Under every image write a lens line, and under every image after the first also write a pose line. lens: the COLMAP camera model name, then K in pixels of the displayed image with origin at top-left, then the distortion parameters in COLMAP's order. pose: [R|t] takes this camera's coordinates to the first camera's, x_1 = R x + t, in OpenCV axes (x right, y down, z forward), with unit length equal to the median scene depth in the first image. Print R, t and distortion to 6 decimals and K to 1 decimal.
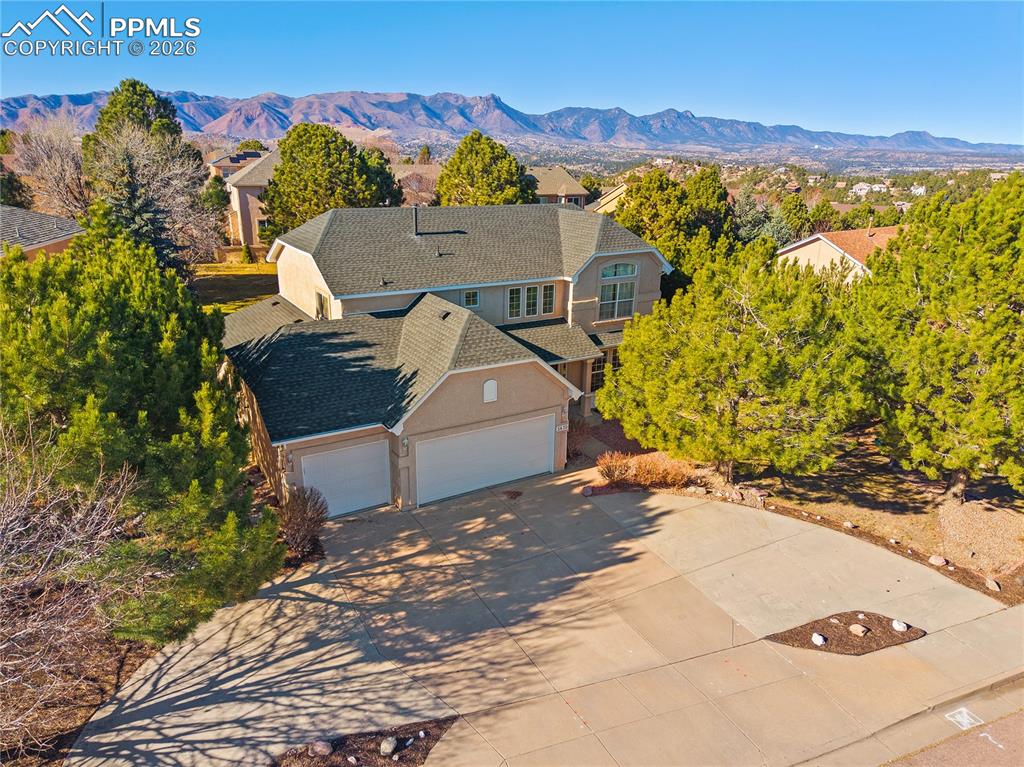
lens RADIAL K [[683.8, 0, 512.0], [0, 683.8, 383.5], [0, 0, 1]] dist [0.016694, -0.023454]
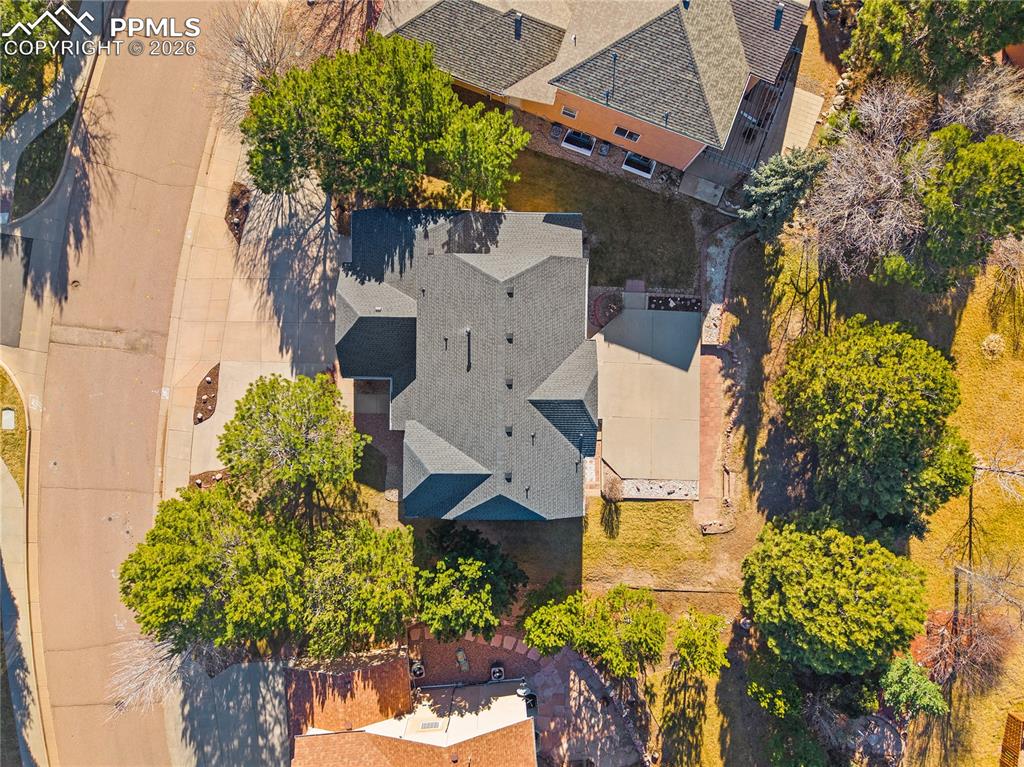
lens RADIAL K [[683.8, 0, 512.0], [0, 683.8, 383.5], [0, 0, 1]] dist [0.016694, -0.023454]
pose [[-0.520631, 0.853739, -0.008603, -0.117580], [-0.294490, -0.170111, 0.940393, -2.211682], [0.801386, 0.492131, 0.339982, 0.915513]]
